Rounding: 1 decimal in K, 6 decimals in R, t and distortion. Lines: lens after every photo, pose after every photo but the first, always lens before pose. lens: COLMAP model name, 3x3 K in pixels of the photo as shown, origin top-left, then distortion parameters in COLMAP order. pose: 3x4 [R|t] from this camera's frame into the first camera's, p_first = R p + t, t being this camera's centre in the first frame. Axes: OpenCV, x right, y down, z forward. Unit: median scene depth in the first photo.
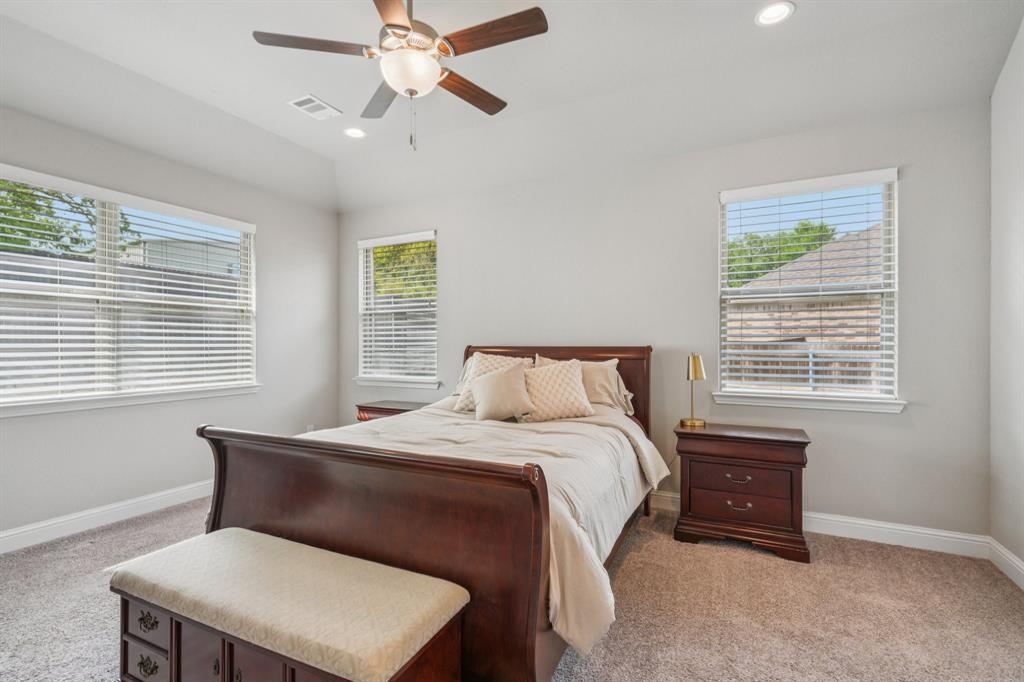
lens RADIAL K [[464.7, 0, 512.0], [0, 464.7, 341.0], [0, 0, 1]] dist [0.000420, 0.000438]
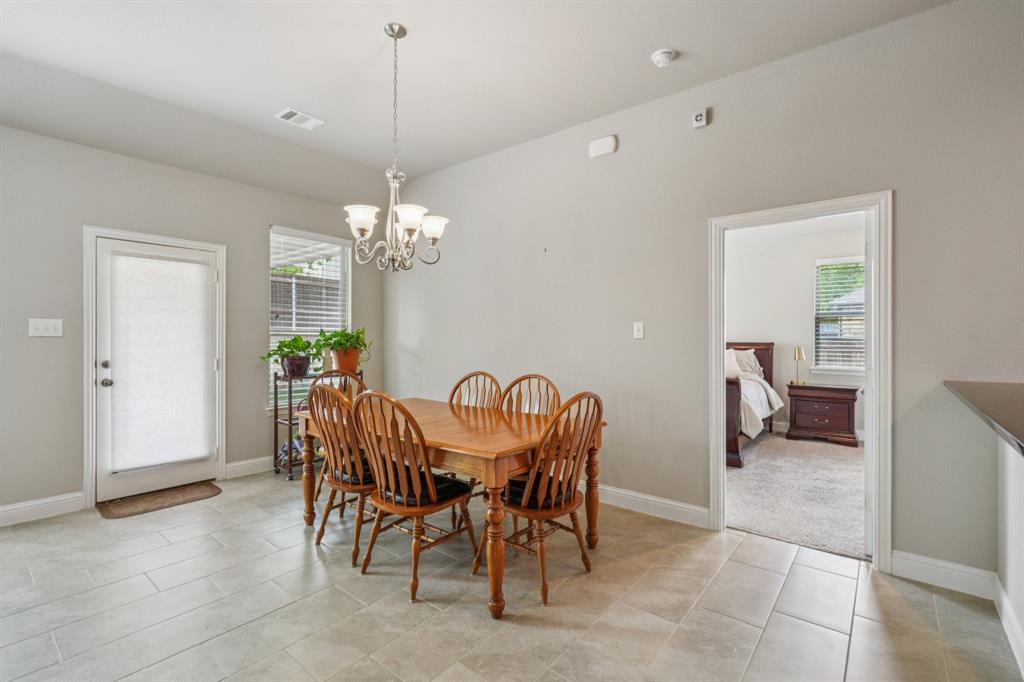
lens RADIAL K [[466.5, 0, 512.3], [0, 466.5, 338.0], [0, 0, 1]] dist [-0.001866, -0.000127]
pose [[0.978208, 0.004616, -0.207576, -0.394434], [-0.003490, 0.999977, 0.005793, -0.016006], [0.207598, -0.004942, 0.978202, -1.217557]]
